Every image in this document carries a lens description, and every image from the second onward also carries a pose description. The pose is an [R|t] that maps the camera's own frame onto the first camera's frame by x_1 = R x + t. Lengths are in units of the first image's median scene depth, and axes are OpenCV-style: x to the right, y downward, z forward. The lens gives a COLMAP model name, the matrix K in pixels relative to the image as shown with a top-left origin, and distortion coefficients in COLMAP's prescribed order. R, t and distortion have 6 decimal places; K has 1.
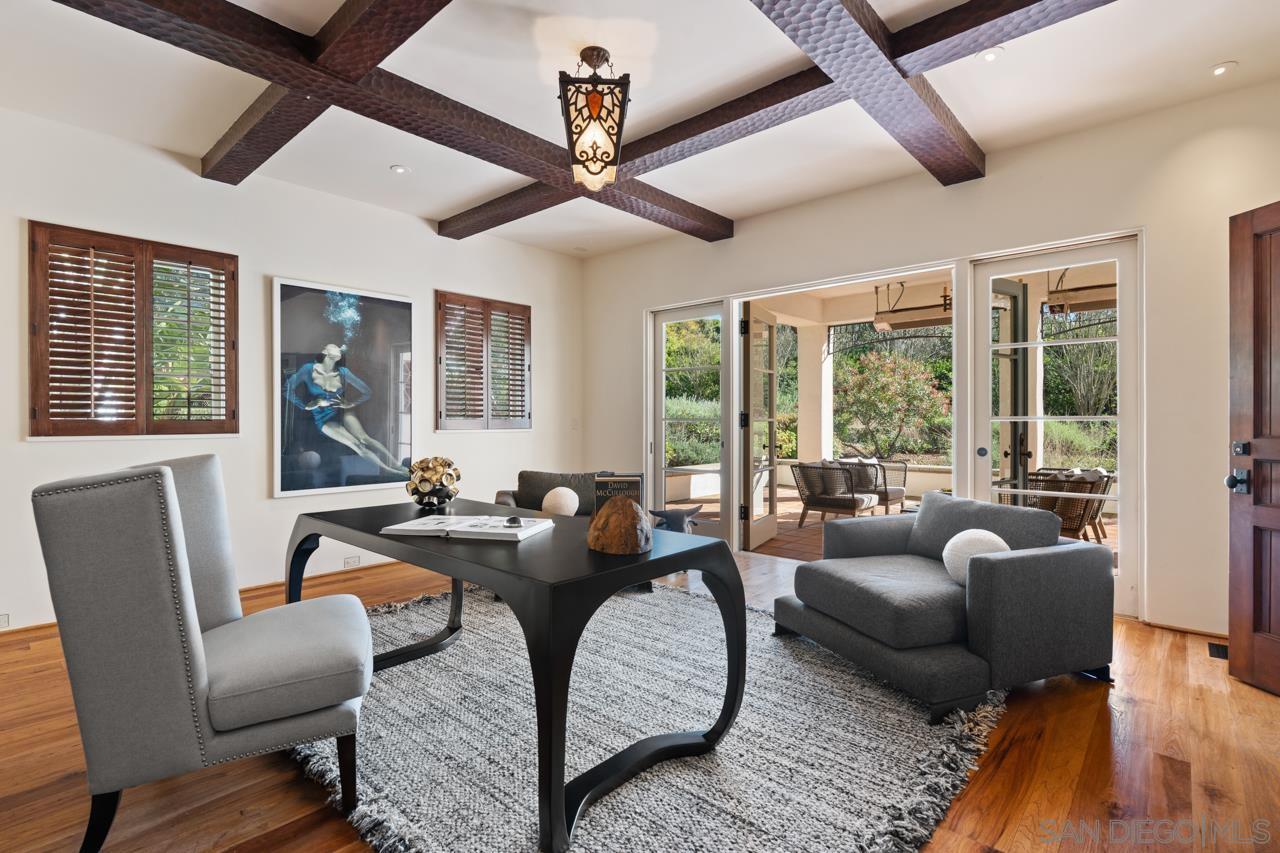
lens RADIAL K [[608.4, 0, 640.0], [0, 608.4, 426.5], [0, 0, 1]] dist [-0.000287, -0.000044]
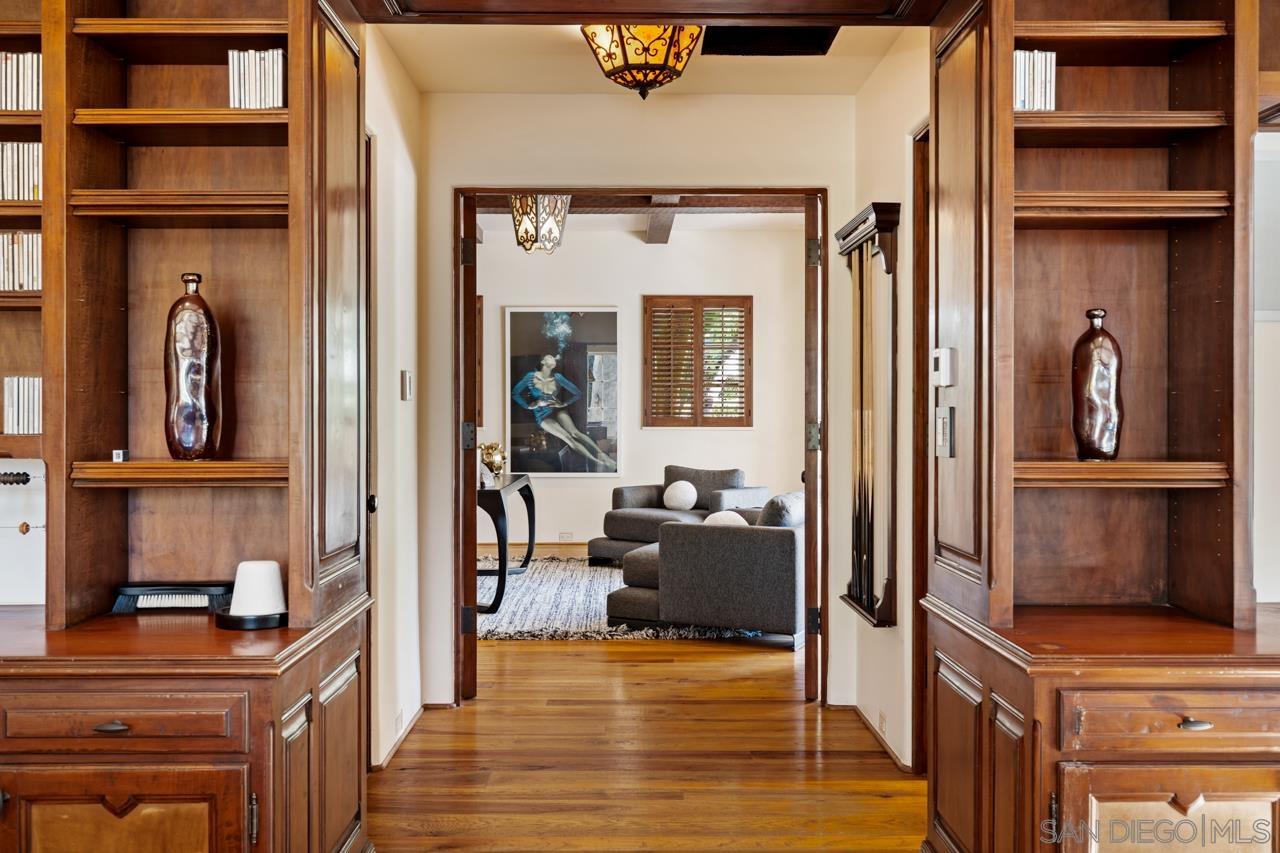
lens RADIAL K [[1097.2, 0, 640.0], [0, 1097.2, 426.5], [0, 0, 1]] dist [0.000384, -0.000071]
pose [[0.676959, 0.007919, -0.735979, 1.219200], [-0.007190, 0.999966, 0.004146, -0.002649], [0.735986, 0.002485, 0.676992, -0.347836]]
